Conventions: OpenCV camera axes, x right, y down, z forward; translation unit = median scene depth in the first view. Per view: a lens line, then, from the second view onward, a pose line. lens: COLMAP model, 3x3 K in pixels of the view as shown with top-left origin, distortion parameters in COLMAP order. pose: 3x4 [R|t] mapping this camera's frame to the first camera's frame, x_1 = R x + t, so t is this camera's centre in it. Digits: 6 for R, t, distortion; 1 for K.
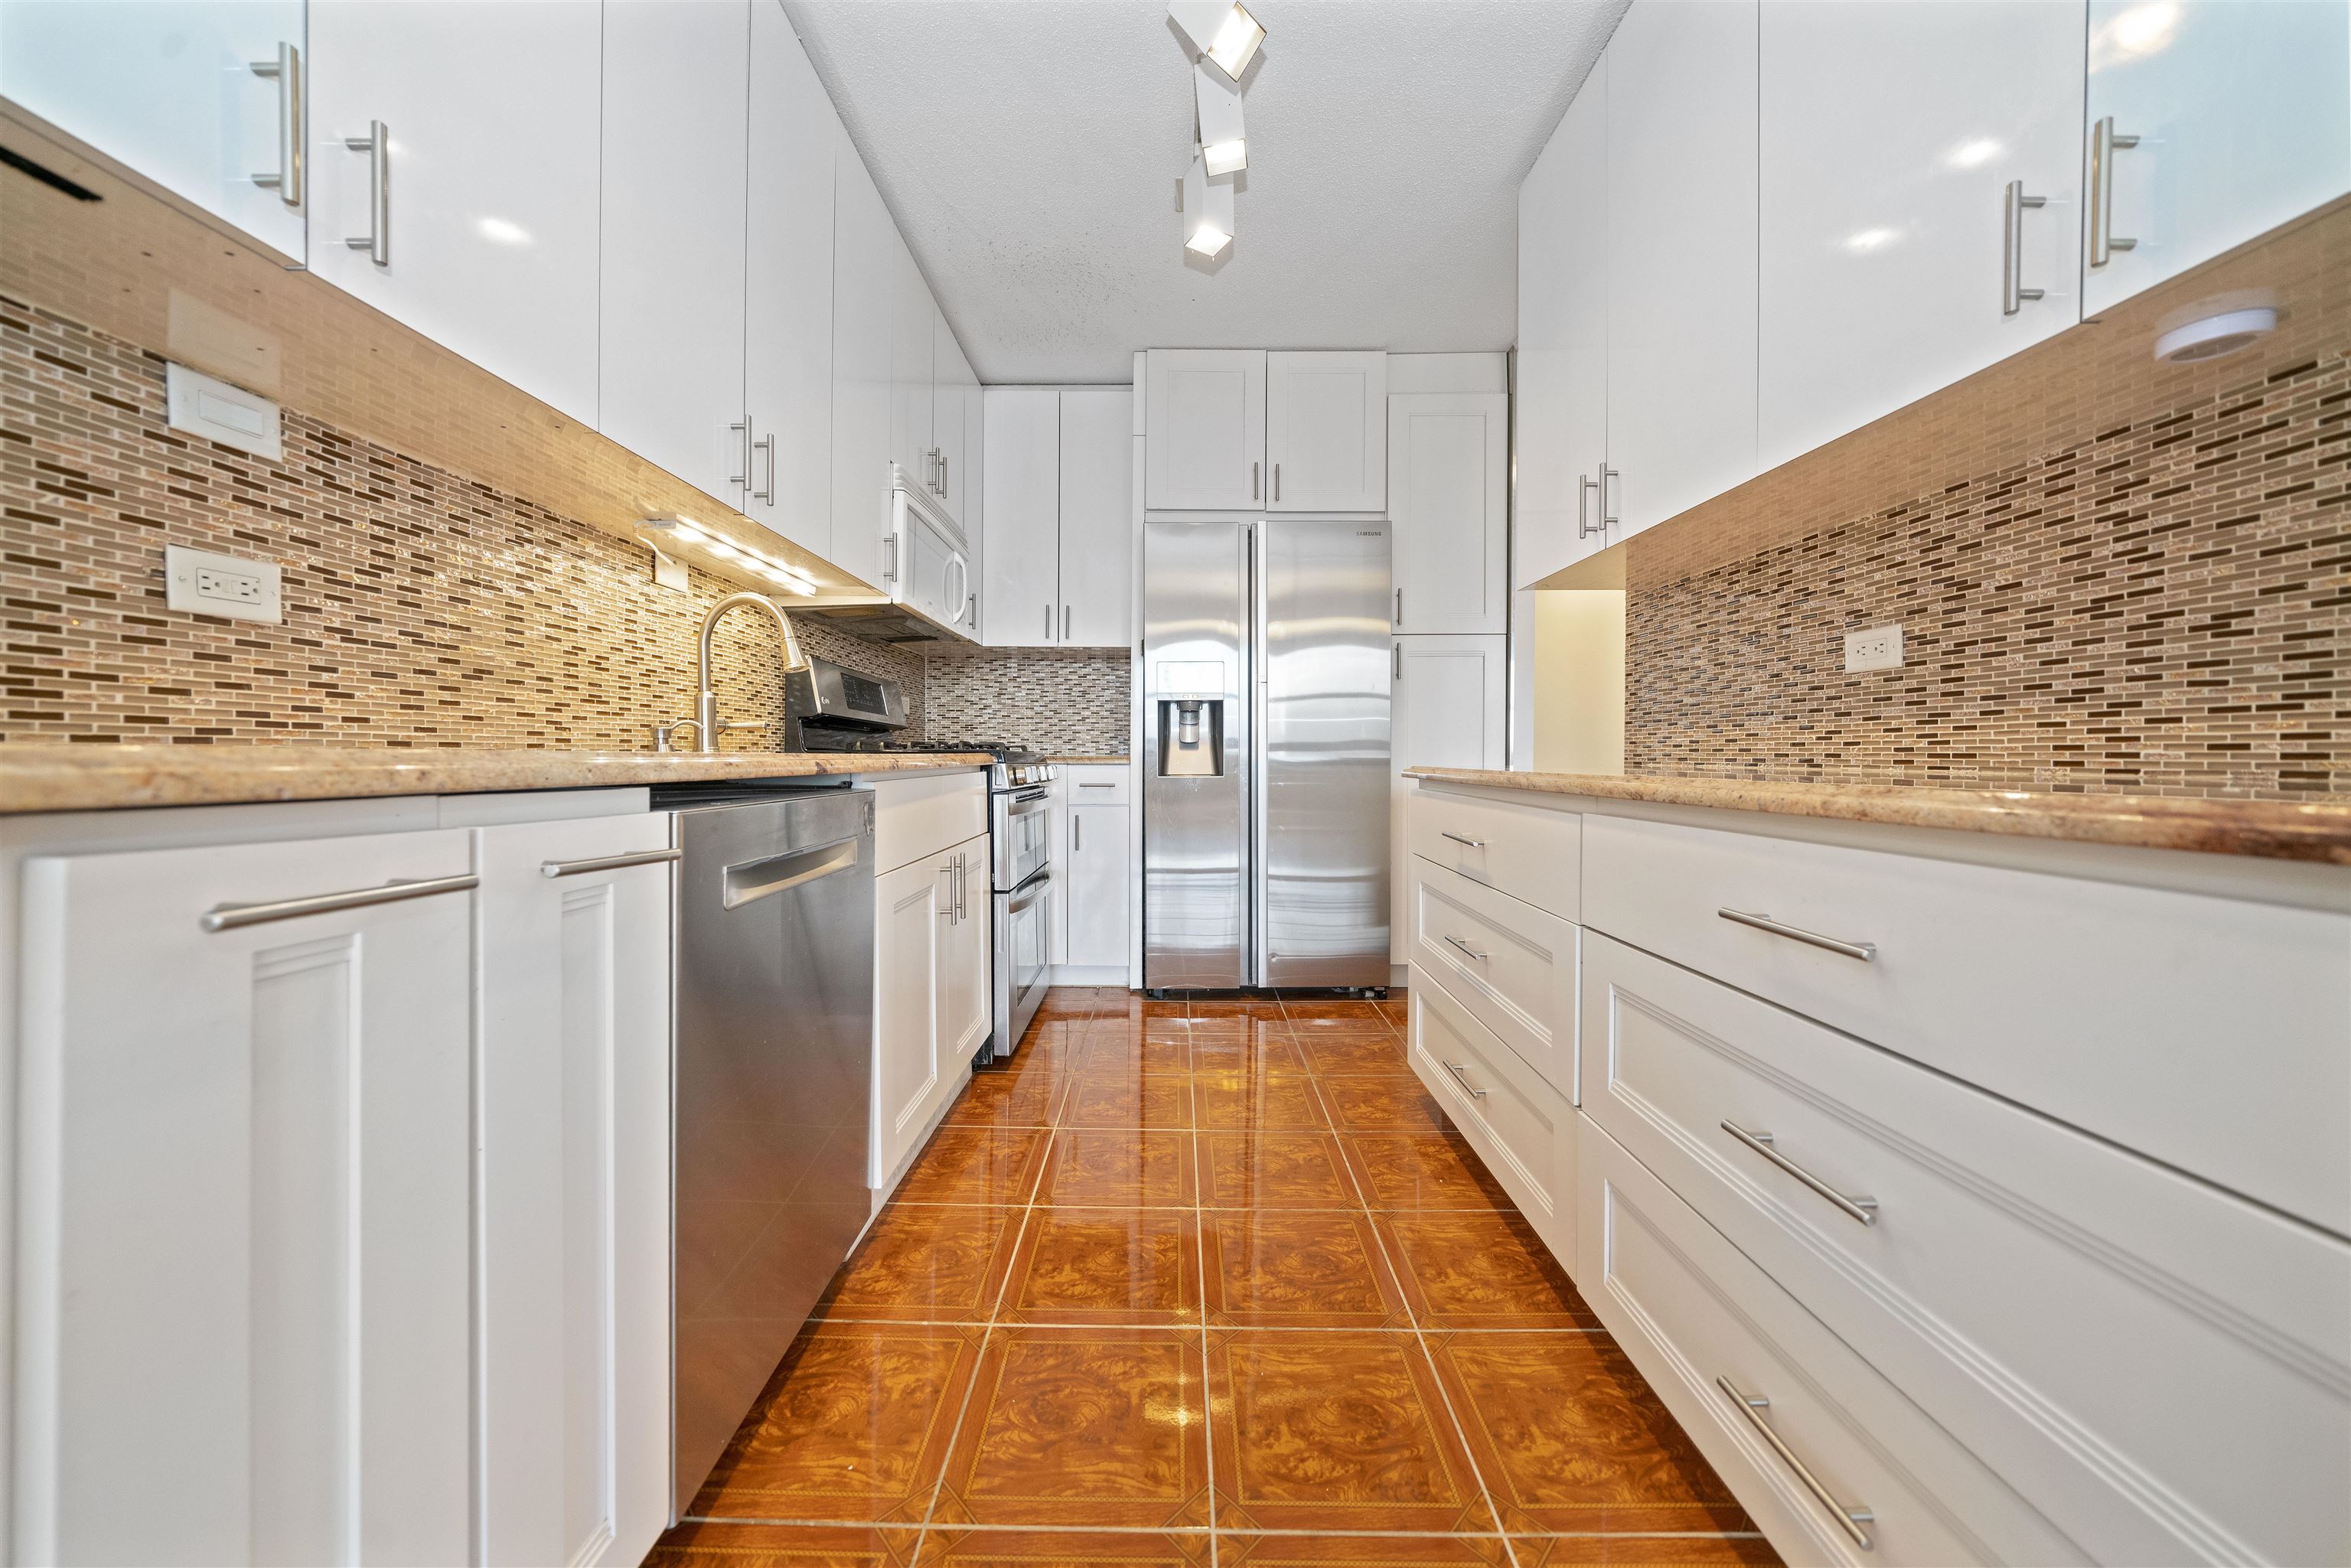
lens RADIAL K [[800.5, 0, 1169.4], [0, 800.5, 772.7], [0, 0, 1]] dist [-0.007344, 0.000061]
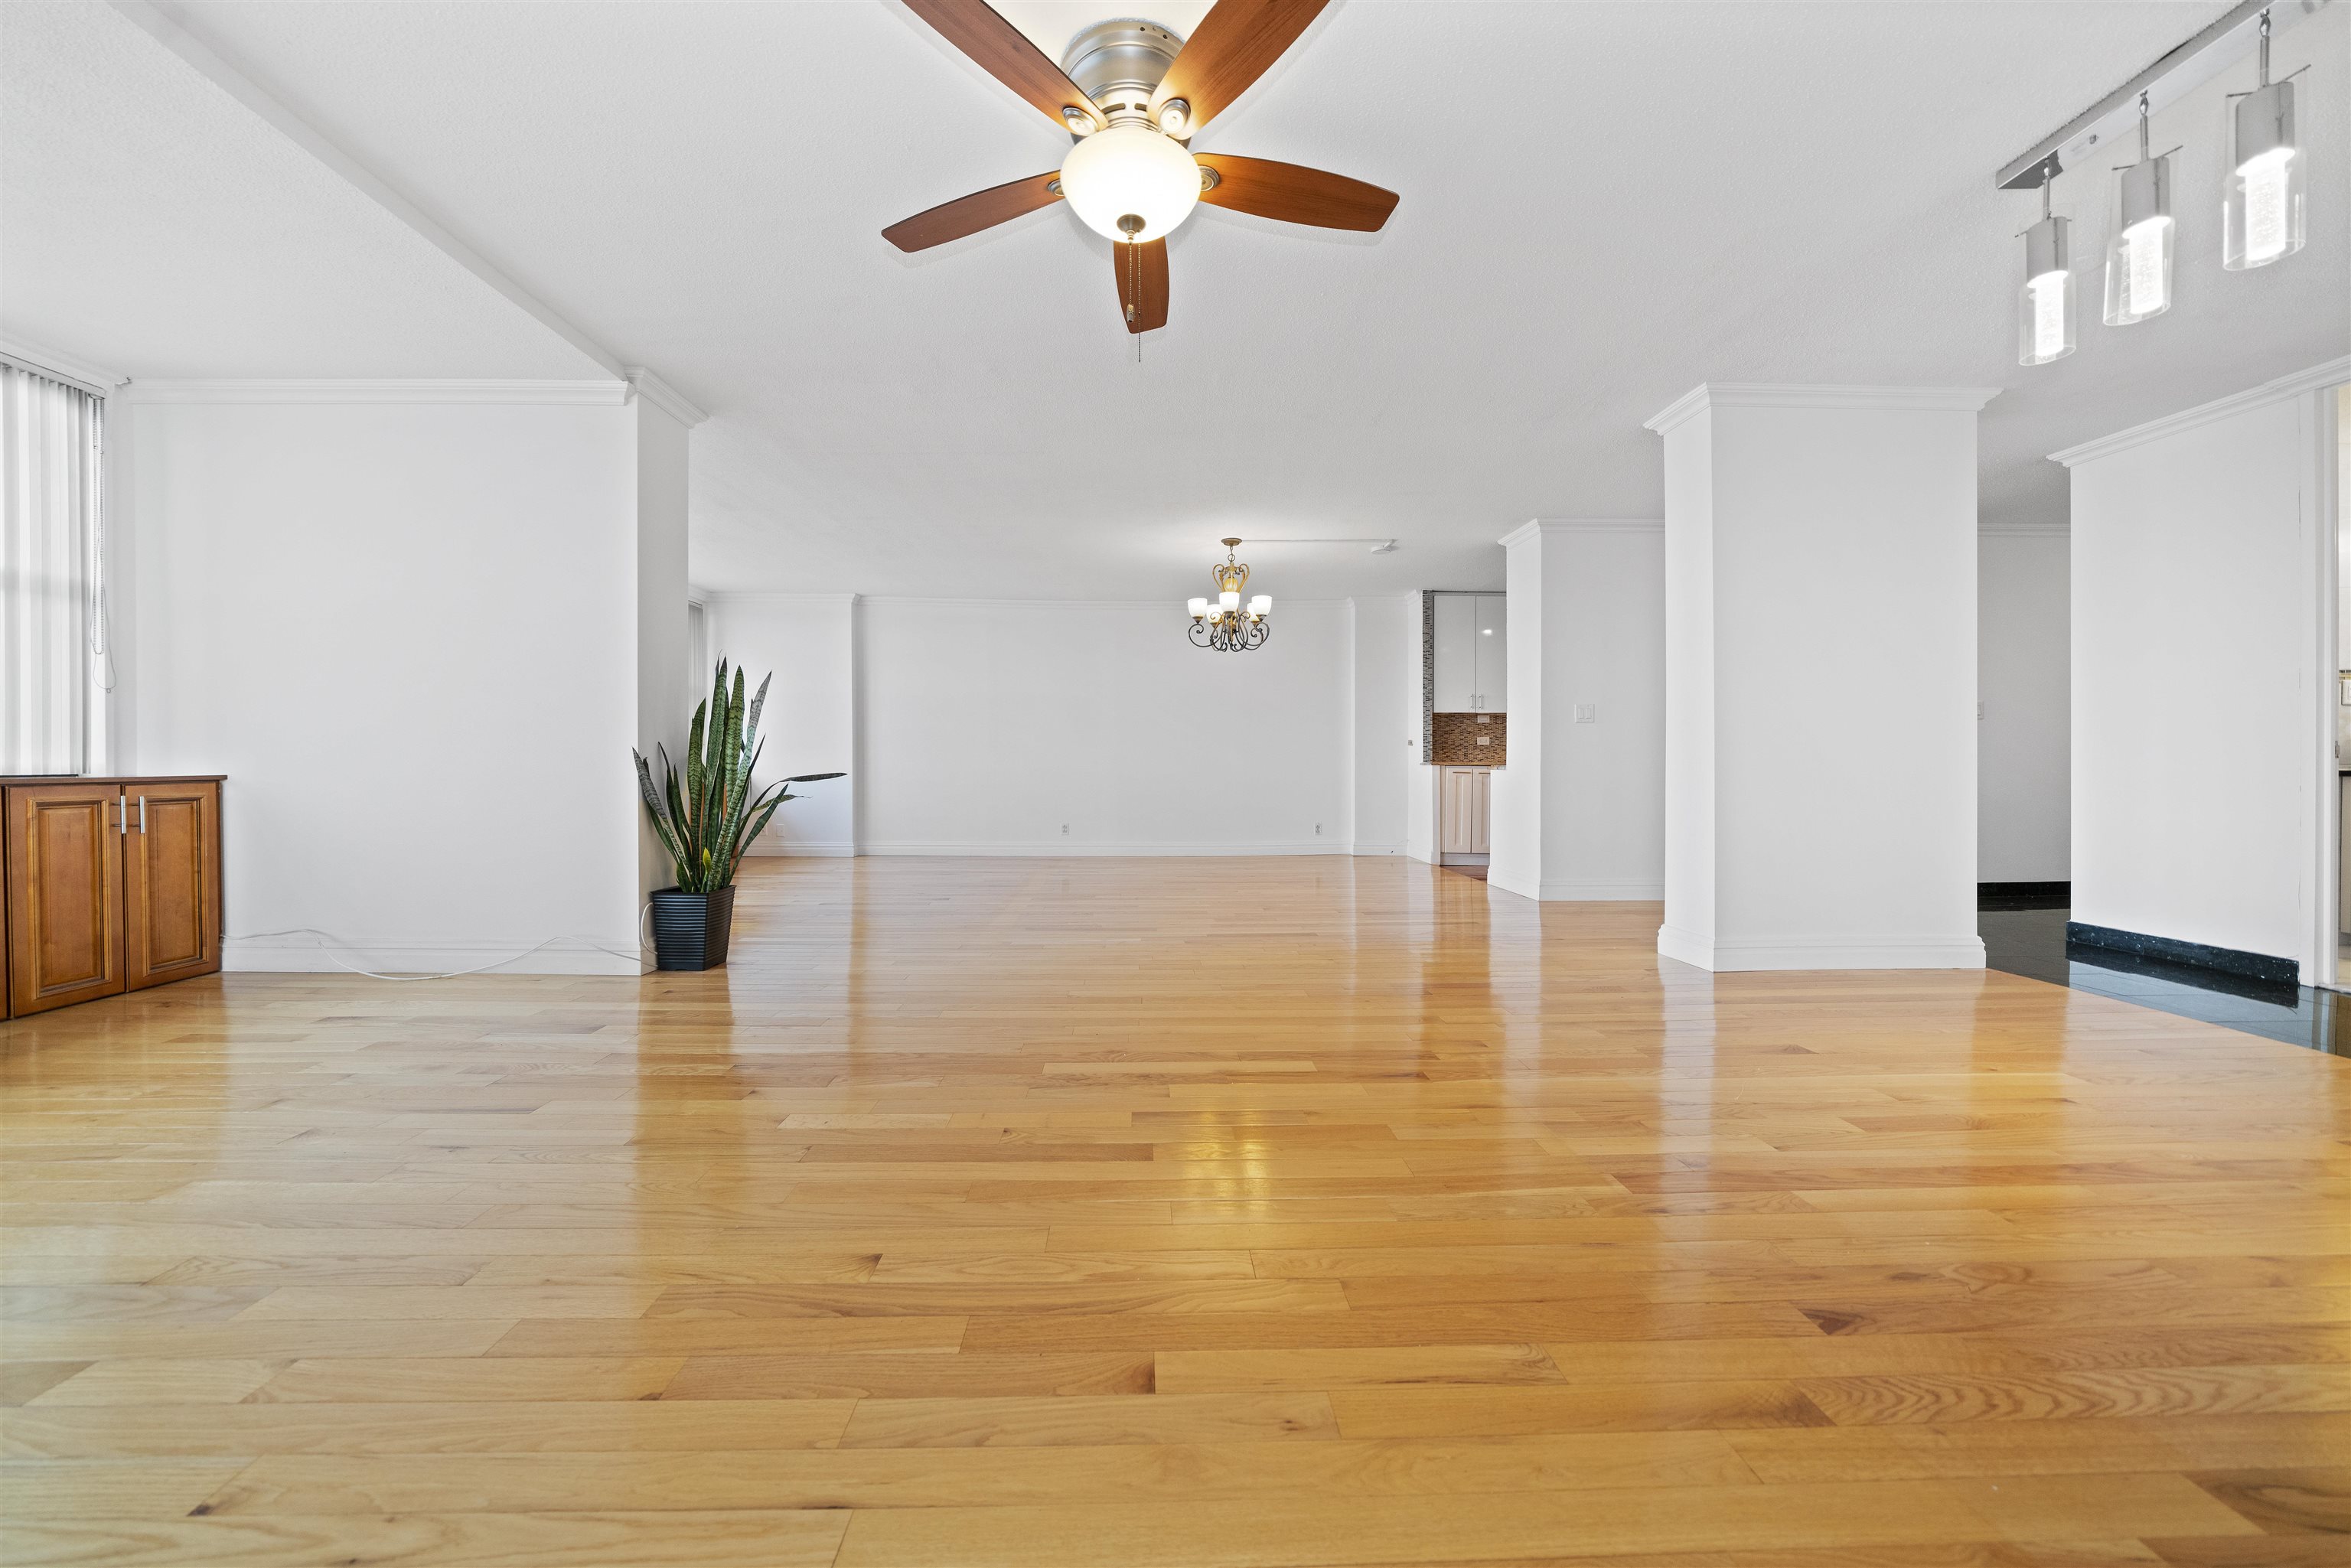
lens RADIAL K [[808.3, 0, 1161.9], [0, 808.3, 770.7], [0, 0, 1]] dist [-0.005985, 0.000061]
pose [[0.038392, 0.005269, -0.999249, 4.504427], [-0.019131, 0.999807, 0.004537, 0.056022], [0.999080, 0.018942, 0.038485, -1.673458]]
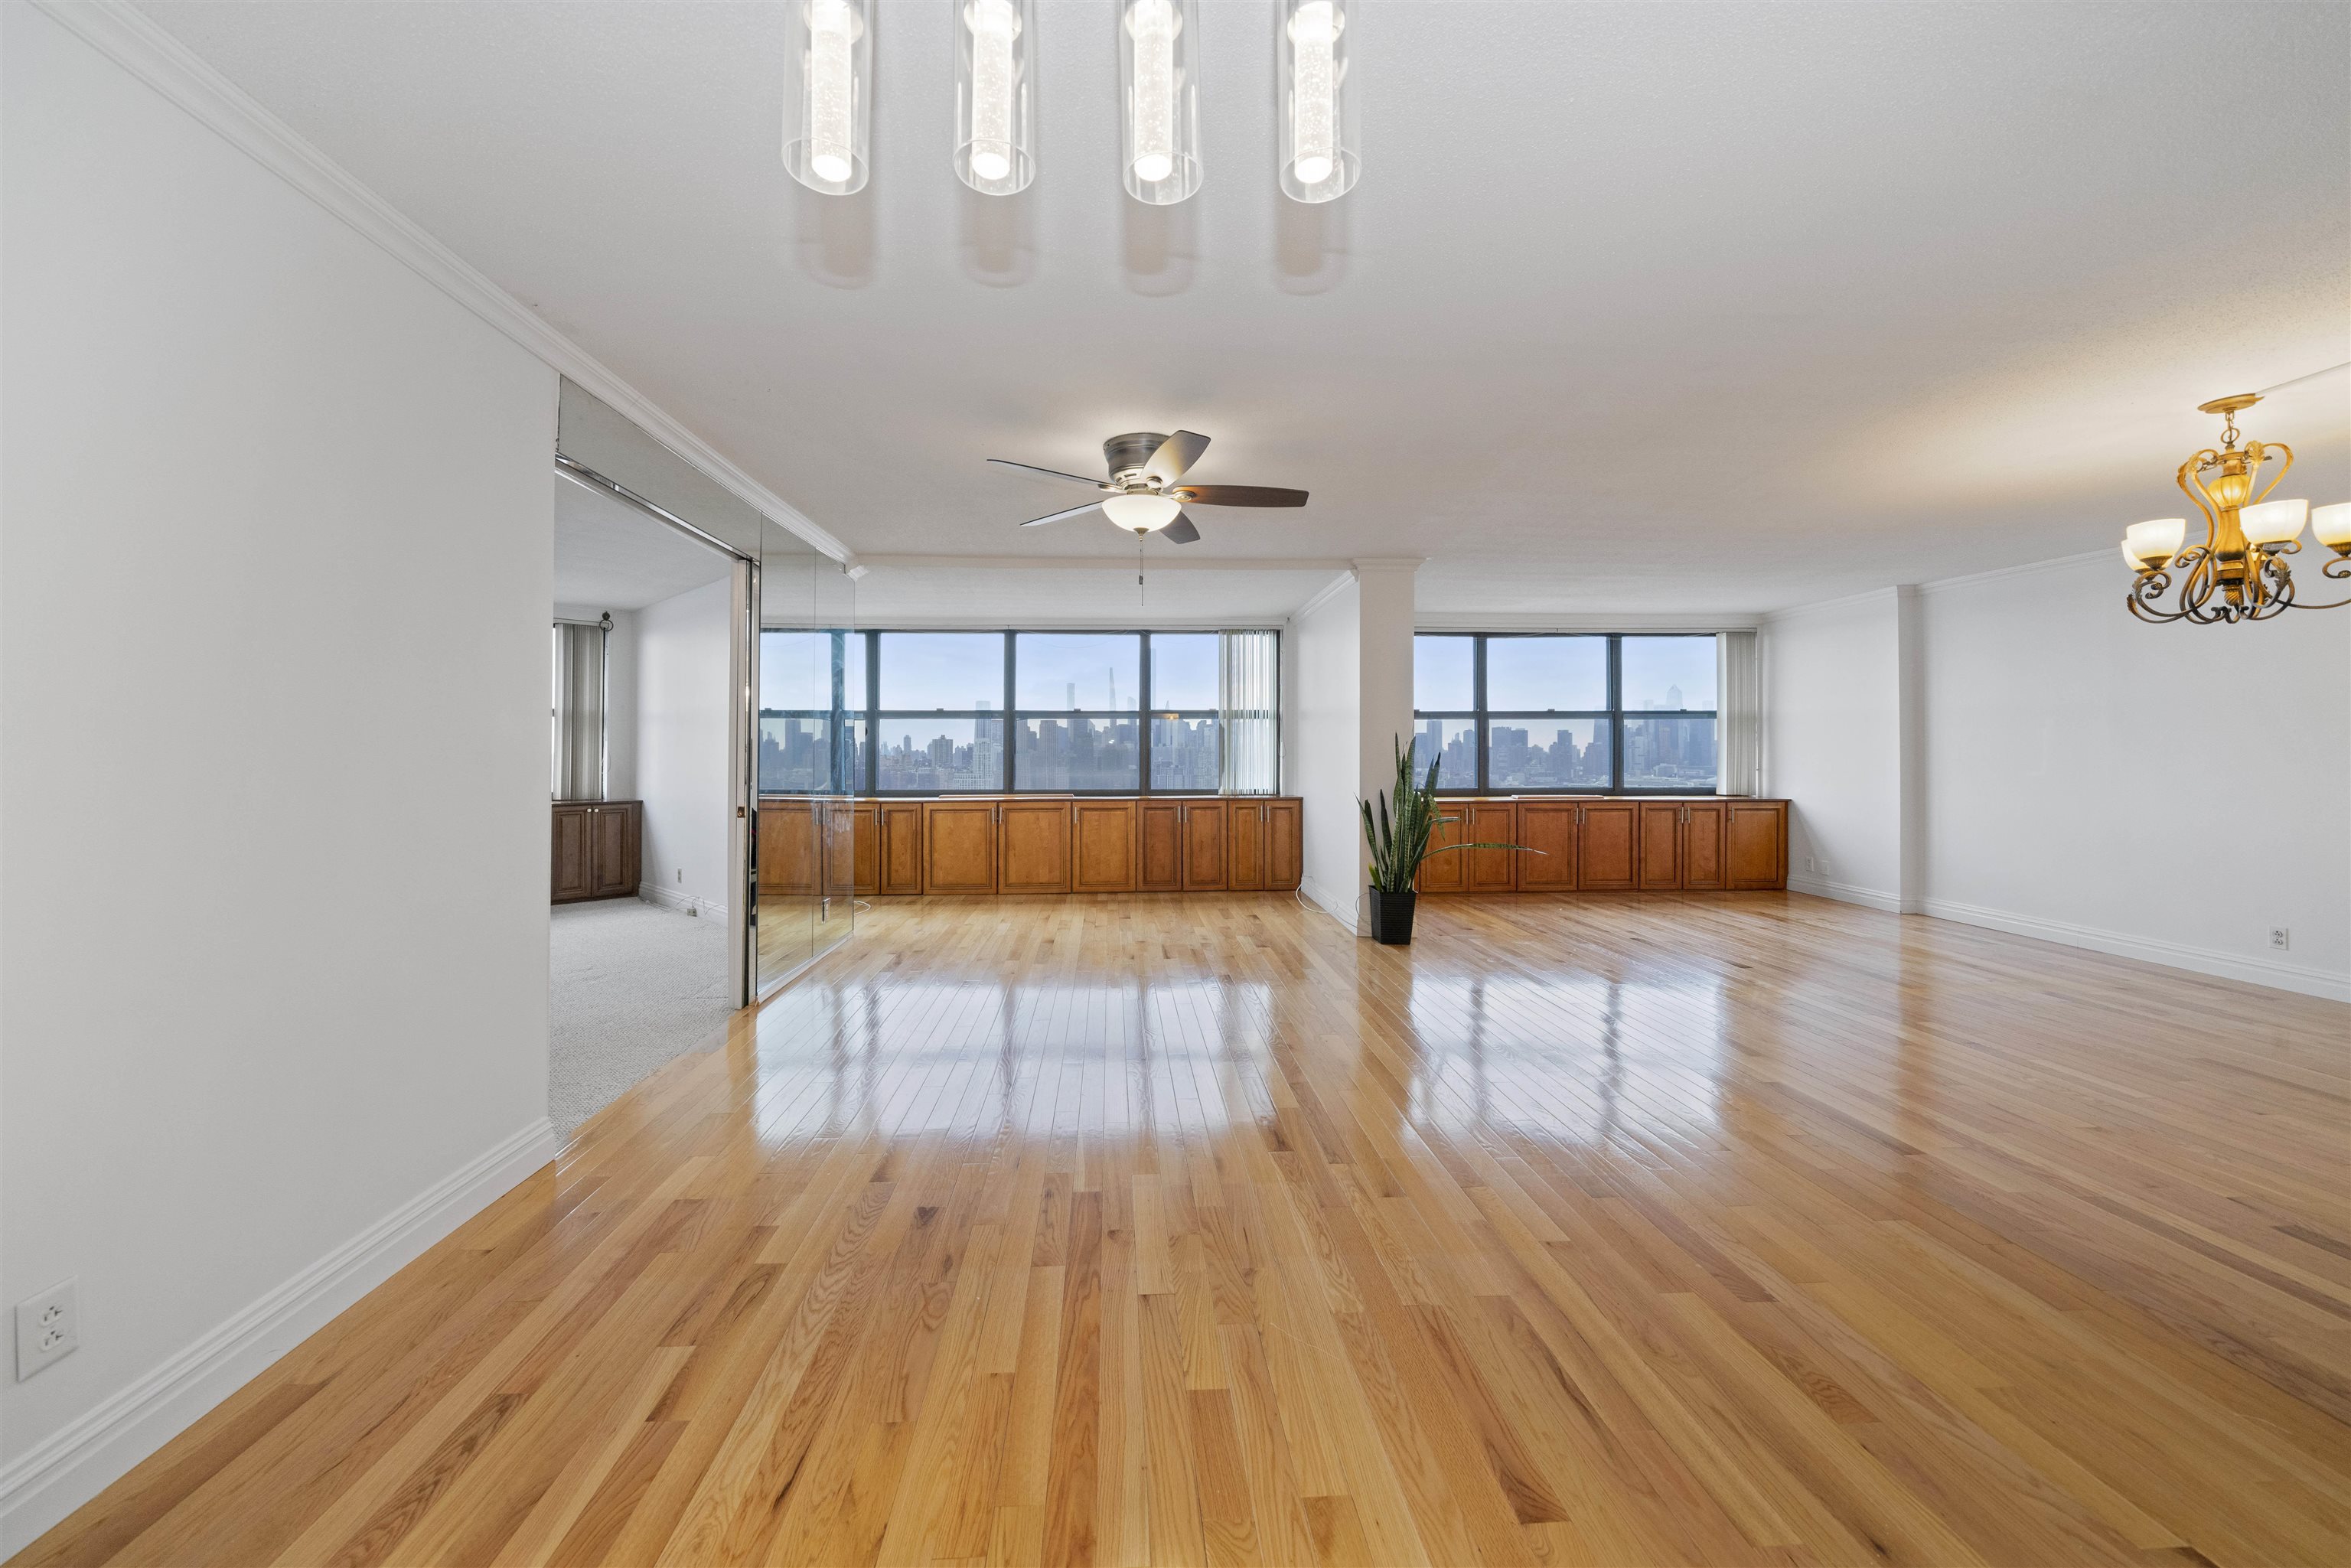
lens RADIAL K [[842.7, 0, 1143.2], [0, 842.7, 747.1], [0, 0, 1]] dist [-0.005789, 0.000003]
pose [[-0.999028, -0.003546, -0.043936, 3.297224], [-0.004087, 0.999917, 0.012234, -0.224957], [0.043889, 0.012402, -0.998959, 0.706843]]
